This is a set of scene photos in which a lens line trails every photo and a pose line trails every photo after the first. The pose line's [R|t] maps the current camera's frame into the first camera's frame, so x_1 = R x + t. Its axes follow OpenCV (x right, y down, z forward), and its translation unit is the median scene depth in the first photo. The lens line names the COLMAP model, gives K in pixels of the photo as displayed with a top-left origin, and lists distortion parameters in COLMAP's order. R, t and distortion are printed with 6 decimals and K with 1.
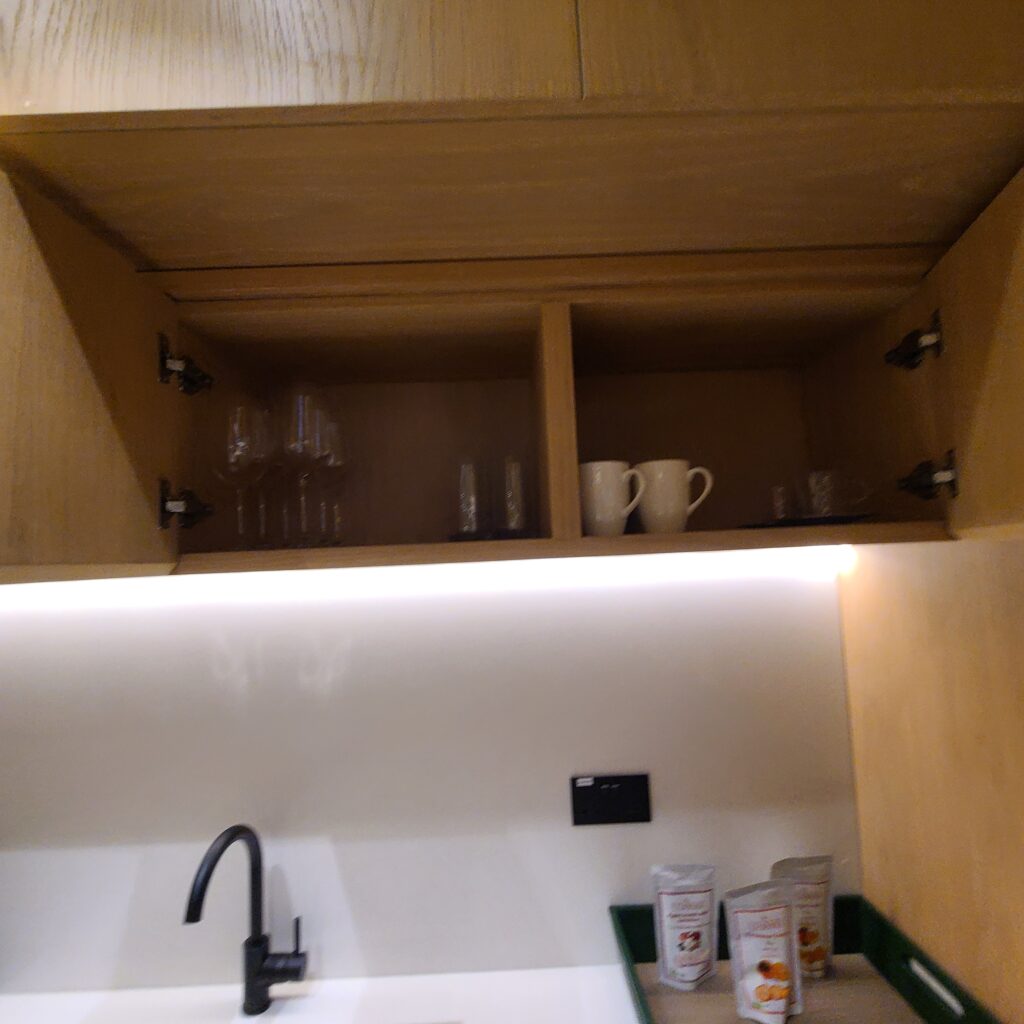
lens RADIAL K [[552.8, 0, 511.6], [0, 552.8, 531.6], [0, 0, 1]] dist [0.000011, 0.000262]
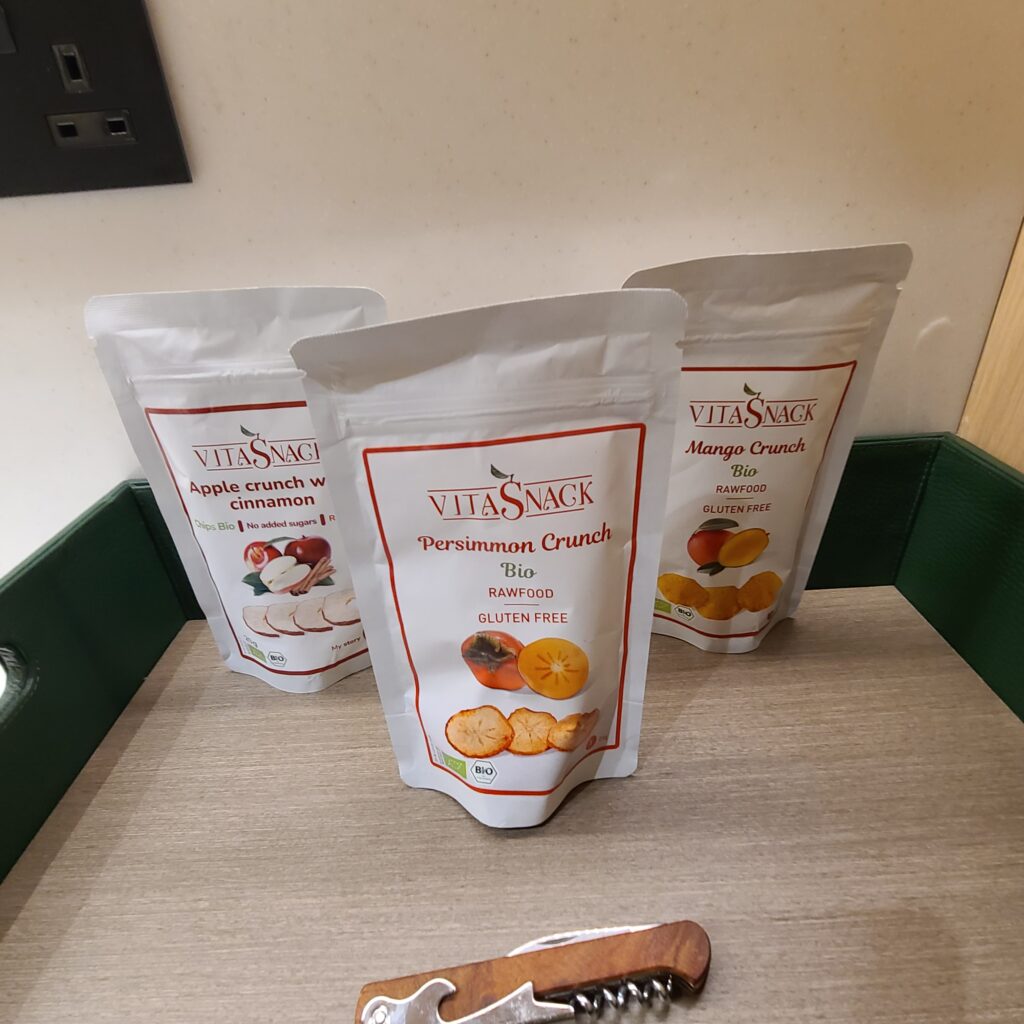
lens RADIAL K [[564.0, 0, 509.5], [0, 564.0, 529.6], [0, 0, 1]] dist [-0.002665, 0.000359]
pose [[0.998515, -0.018406, -0.051278, 0.445497], [0.043615, 0.834090, 0.549902, 0.571776], [0.032649, -0.551322, 0.833654, 0.774103]]
